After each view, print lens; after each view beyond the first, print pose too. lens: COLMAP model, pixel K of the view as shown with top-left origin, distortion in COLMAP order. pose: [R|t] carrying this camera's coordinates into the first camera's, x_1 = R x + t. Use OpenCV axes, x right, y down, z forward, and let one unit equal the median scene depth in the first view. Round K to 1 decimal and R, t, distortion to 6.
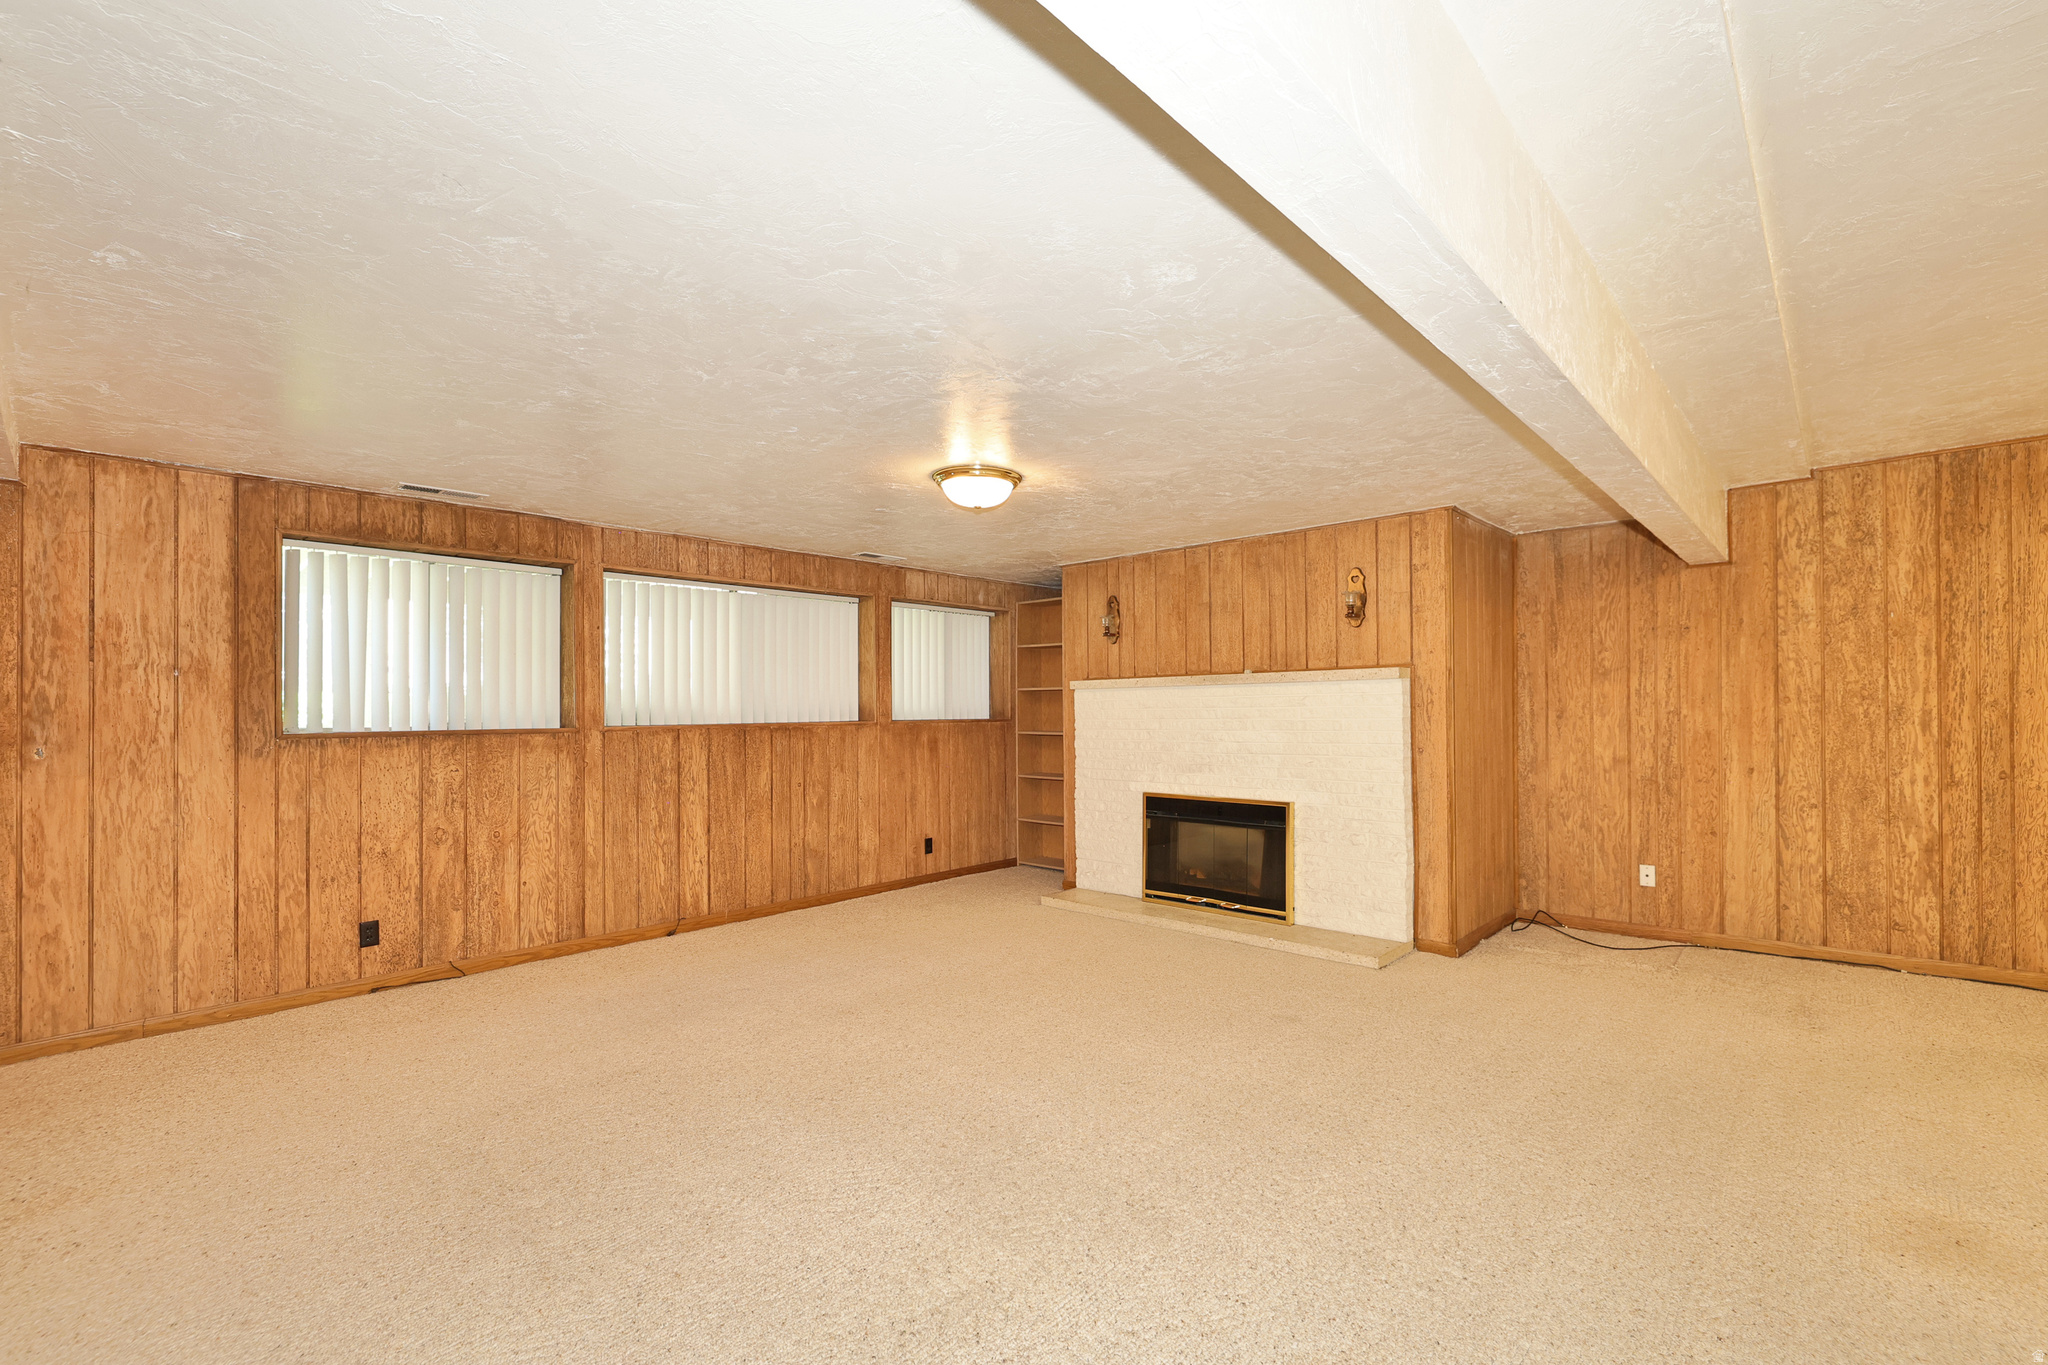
lens RADIAL K [[883.7, 0, 1067.5], [0, 883.7, 714.0], [0, 0, 1]] dist [0.000128, -0.000151]
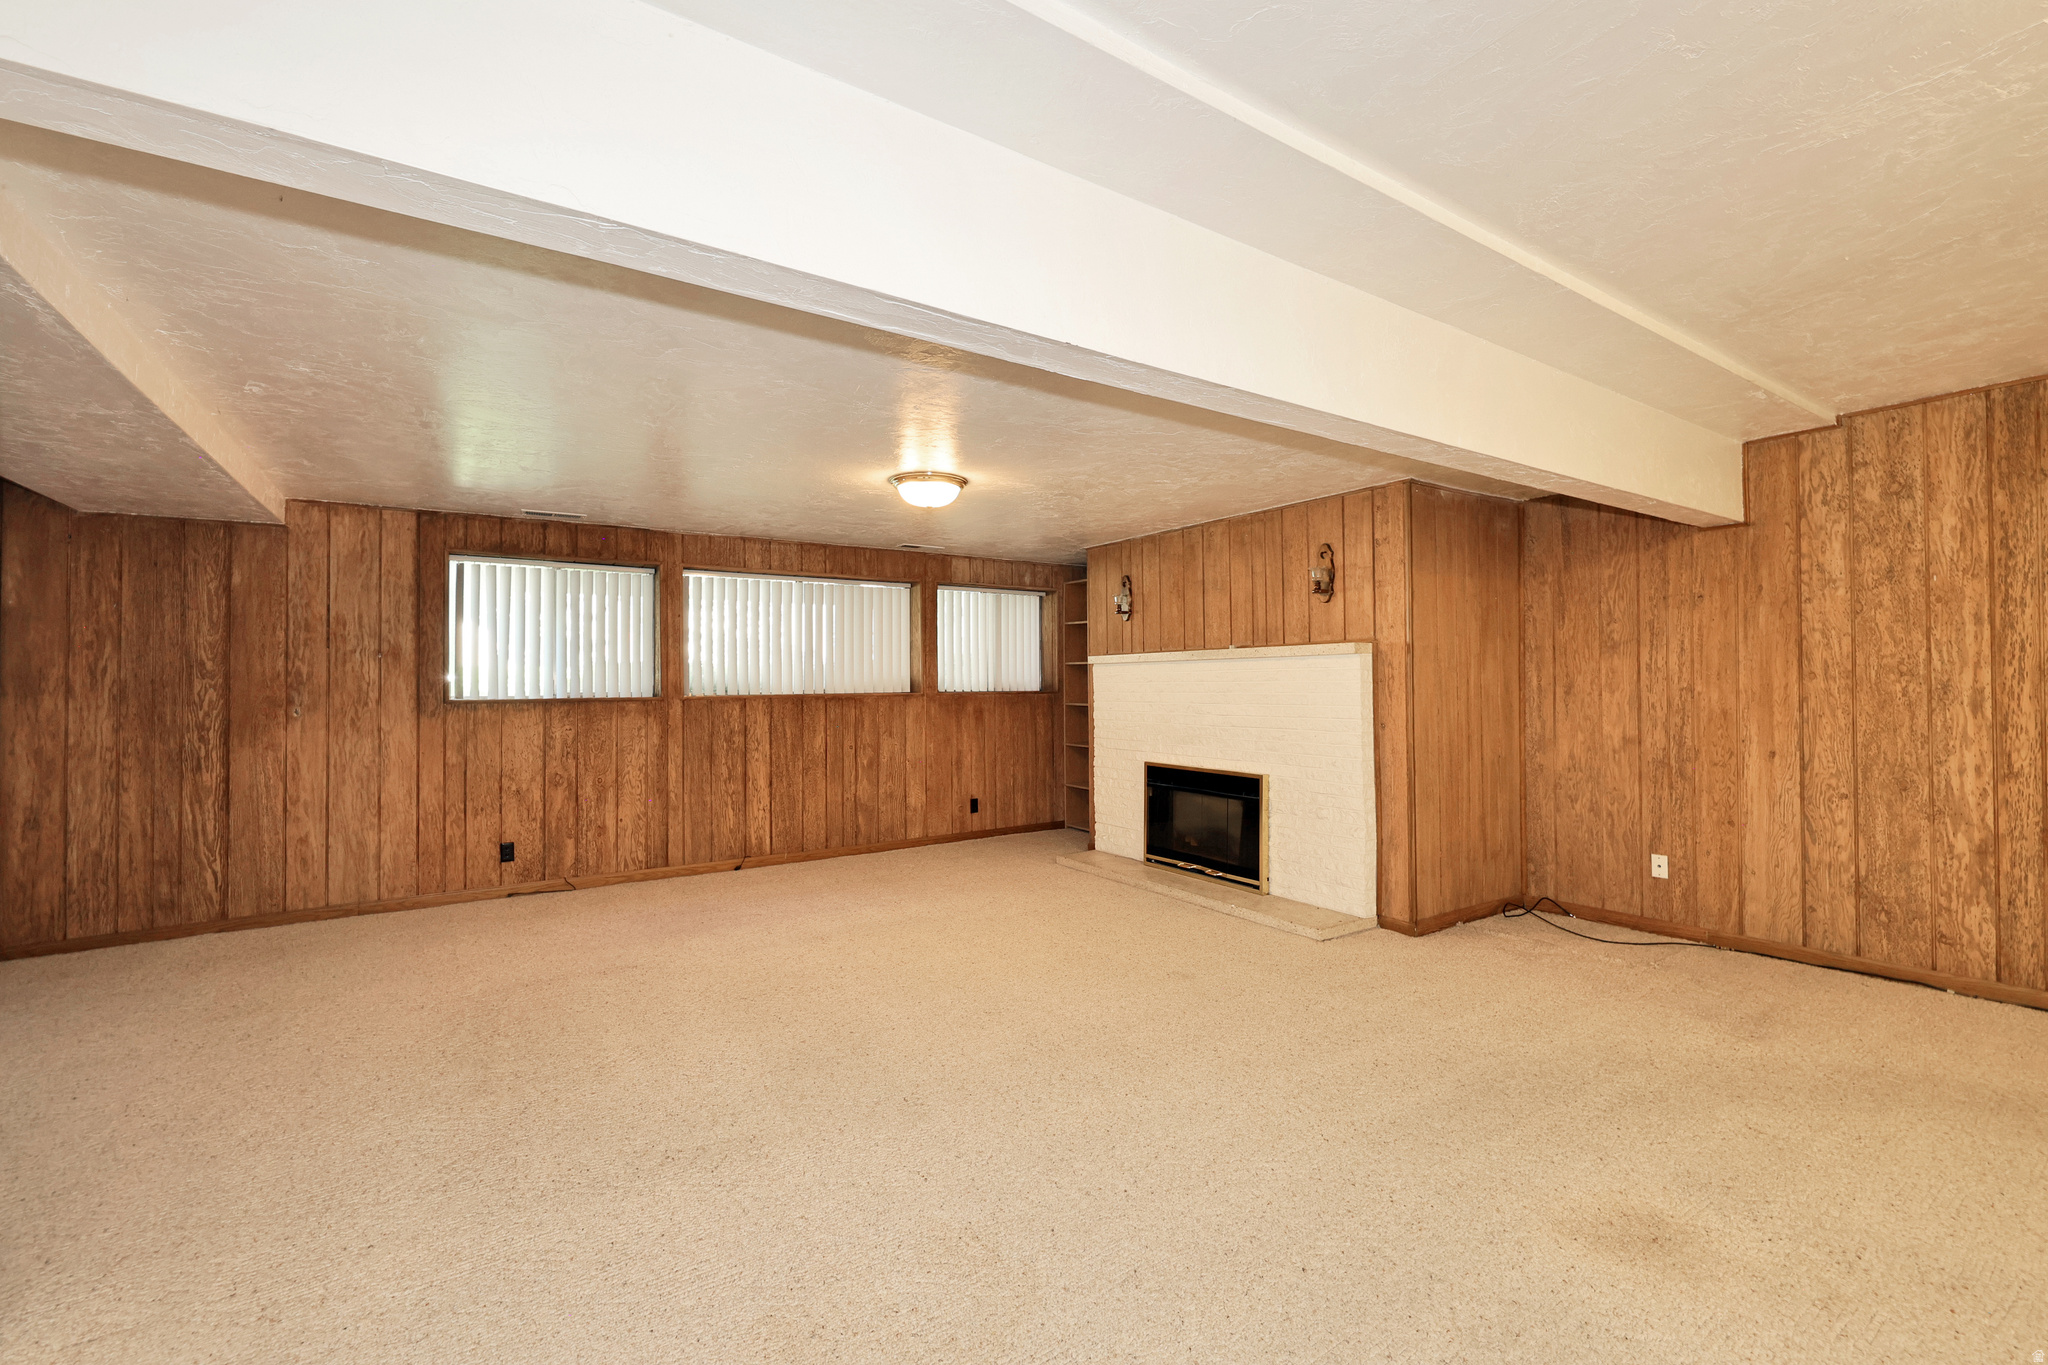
lens RADIAL K [[868.5, 0, 1024.0], [0, 868.5, 682.5], [0, 0, 1]] dist [0.000198, 0.000227]
pose [[0.965874, 0.003180, -0.258992, 0.260995], [-0.003740, 0.999992, -0.001668, -0.004540], [0.258984, 0.002580, 0.965878, -0.047446]]
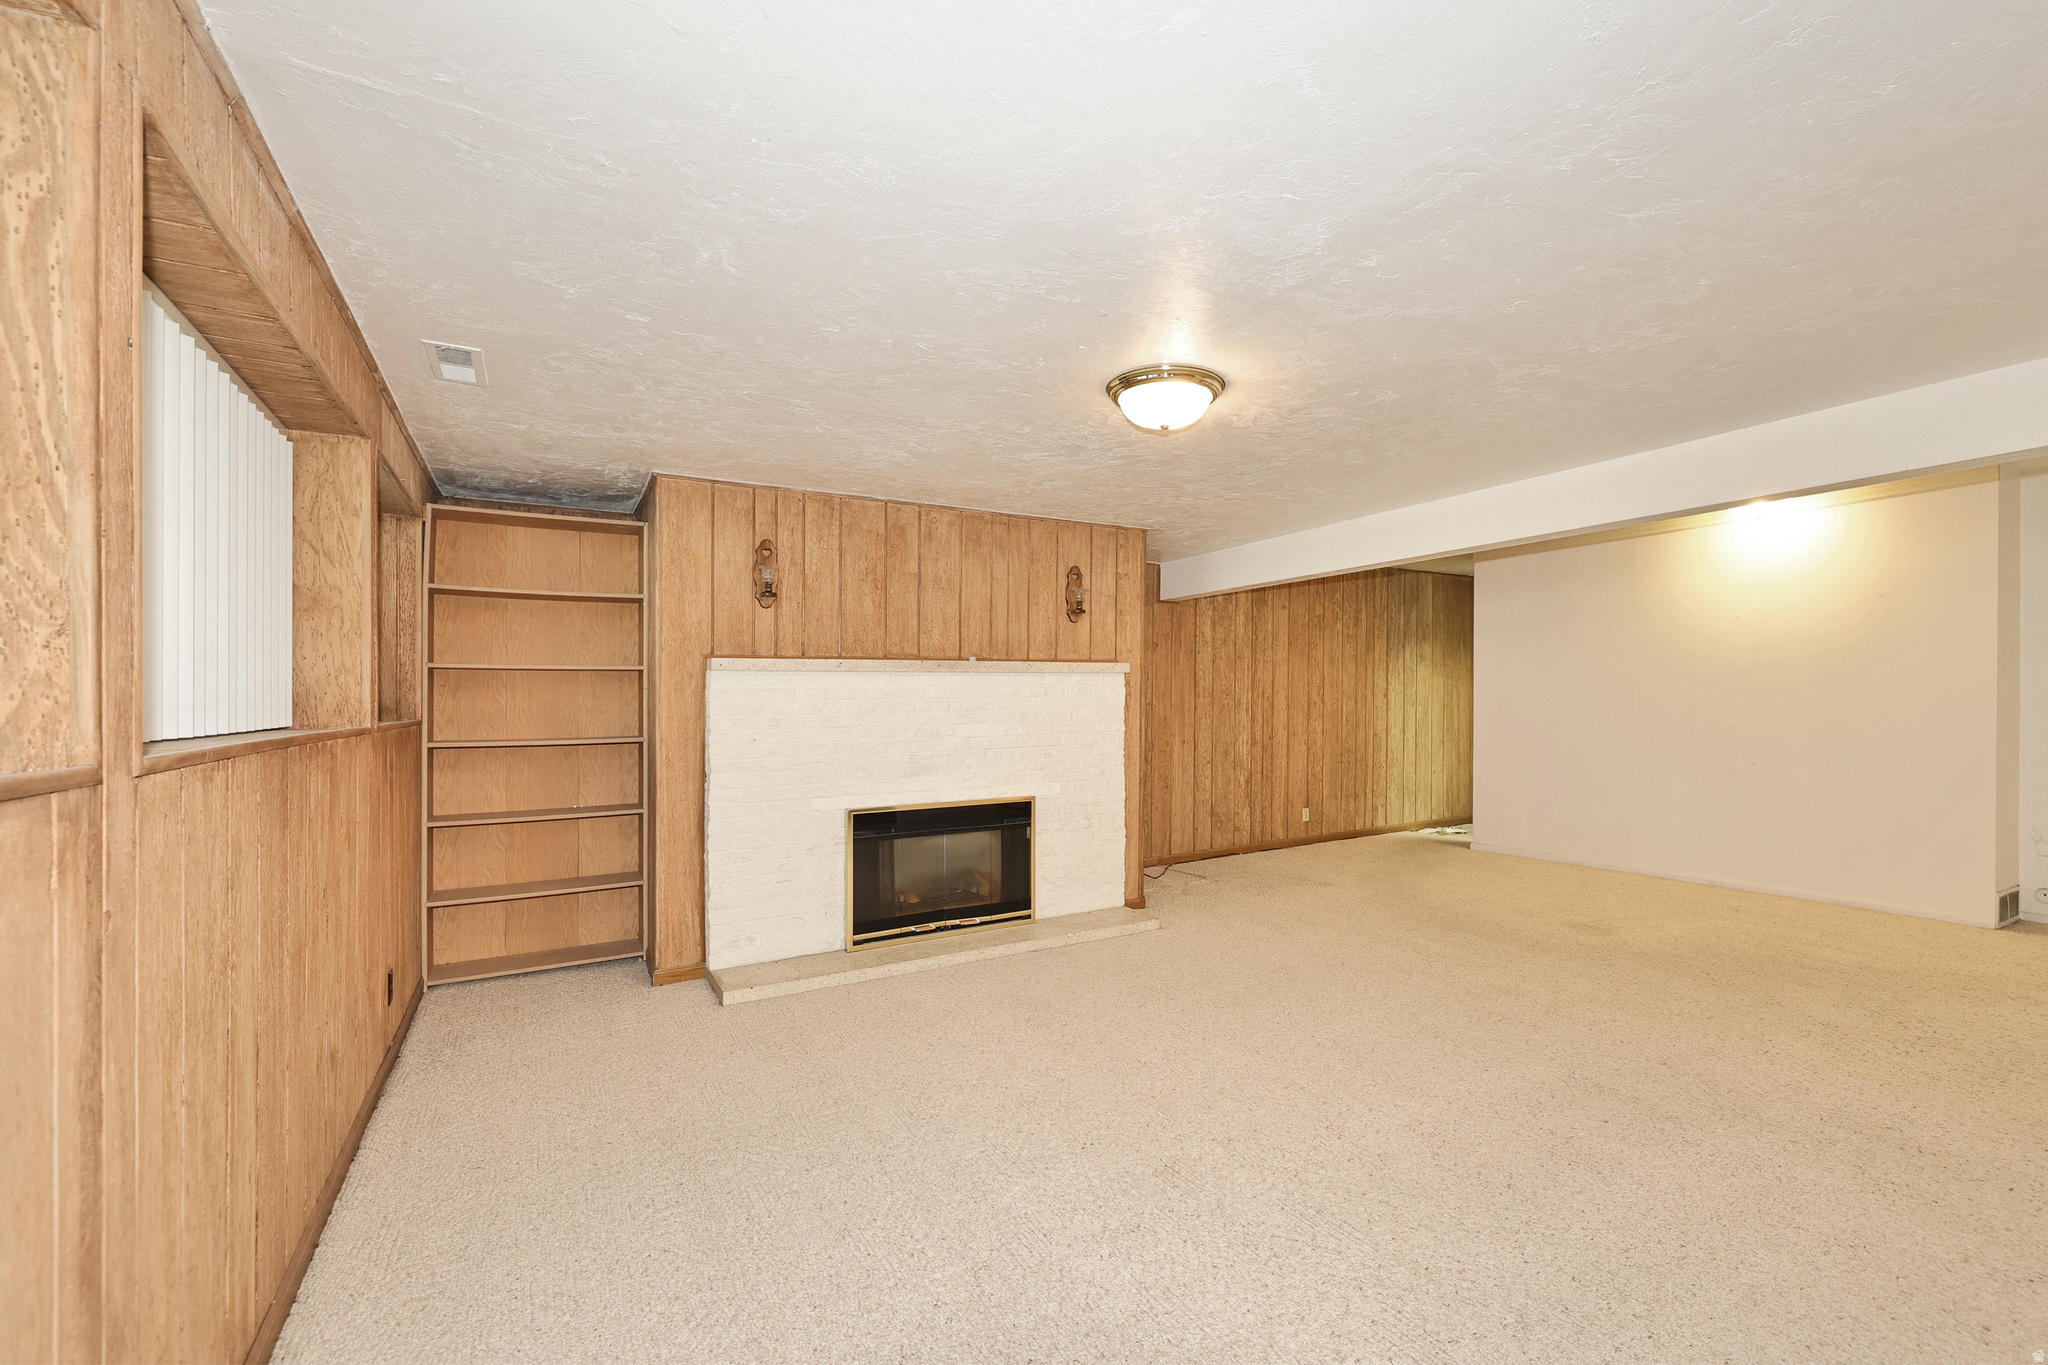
lens RADIAL K [[883.7, 0, 1067.5], [0, 883.7, 714.0], [0, 0, 1]] dist [0.000128, -0.000151]
pose [[0.297601, -0.009158, 0.954647, -0.708426], [0.009729, 0.999931, 0.006560, 0.003819], [-0.954641, 0.007335, 0.297669, 0.720875]]
